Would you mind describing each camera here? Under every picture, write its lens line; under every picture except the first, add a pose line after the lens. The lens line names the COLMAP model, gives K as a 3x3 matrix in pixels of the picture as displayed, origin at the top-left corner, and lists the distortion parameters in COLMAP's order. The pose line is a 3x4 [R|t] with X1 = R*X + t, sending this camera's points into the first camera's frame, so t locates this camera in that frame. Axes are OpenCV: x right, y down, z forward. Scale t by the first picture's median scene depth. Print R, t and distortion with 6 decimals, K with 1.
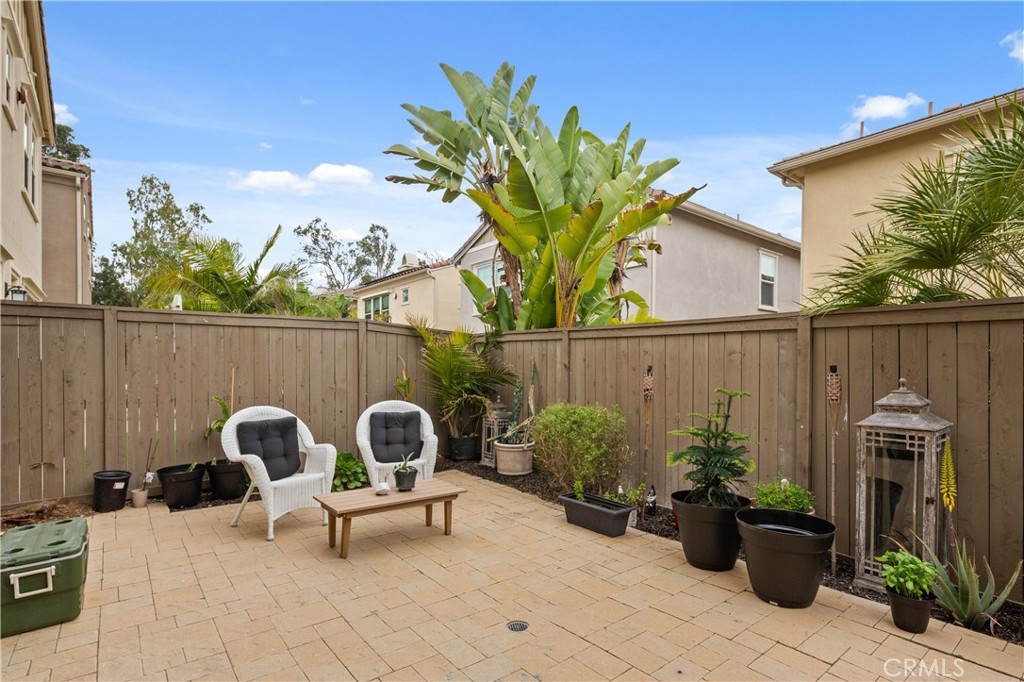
lens RADIAL K [[492.7, 0, 516.2], [0, 492.7, 369.0], [0, 0, 1]] dist [0.002002, 0.000485]
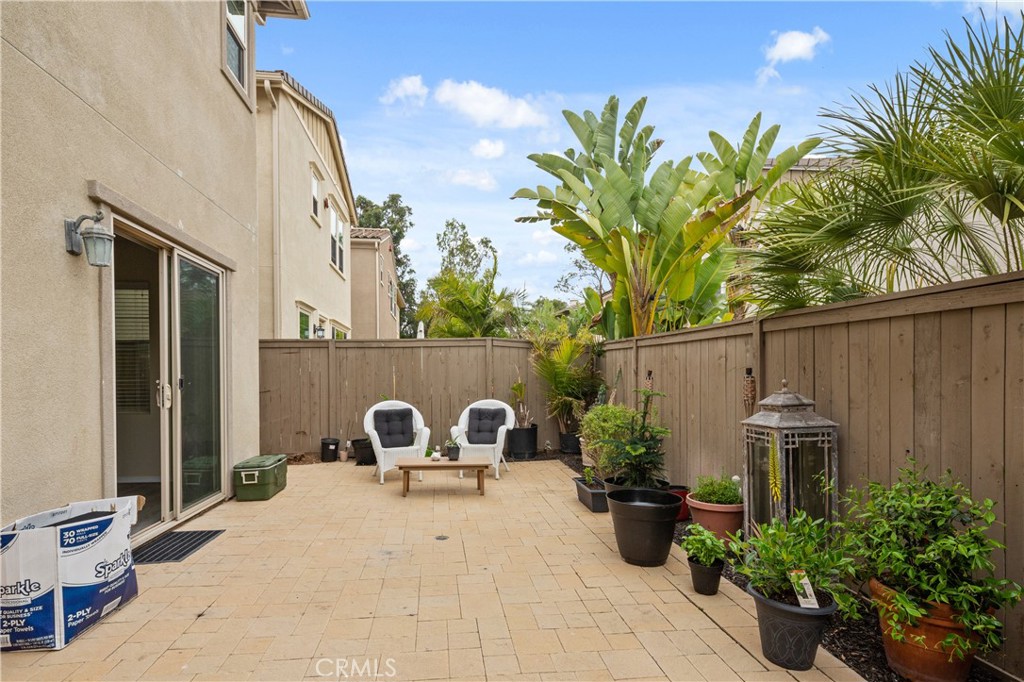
lens RADIAL K [[506.0, 0, 510.7], [0, 506.0, 383.6], [0, 0, 1]] dist [0.003560, 0.000550]
pose [[0.858605, -0.000845, -0.512637, 0.511640], [0.007593, 0.999910, 0.011069, 0.007014], [0.512581, -0.013396, 0.858534, -0.132385]]
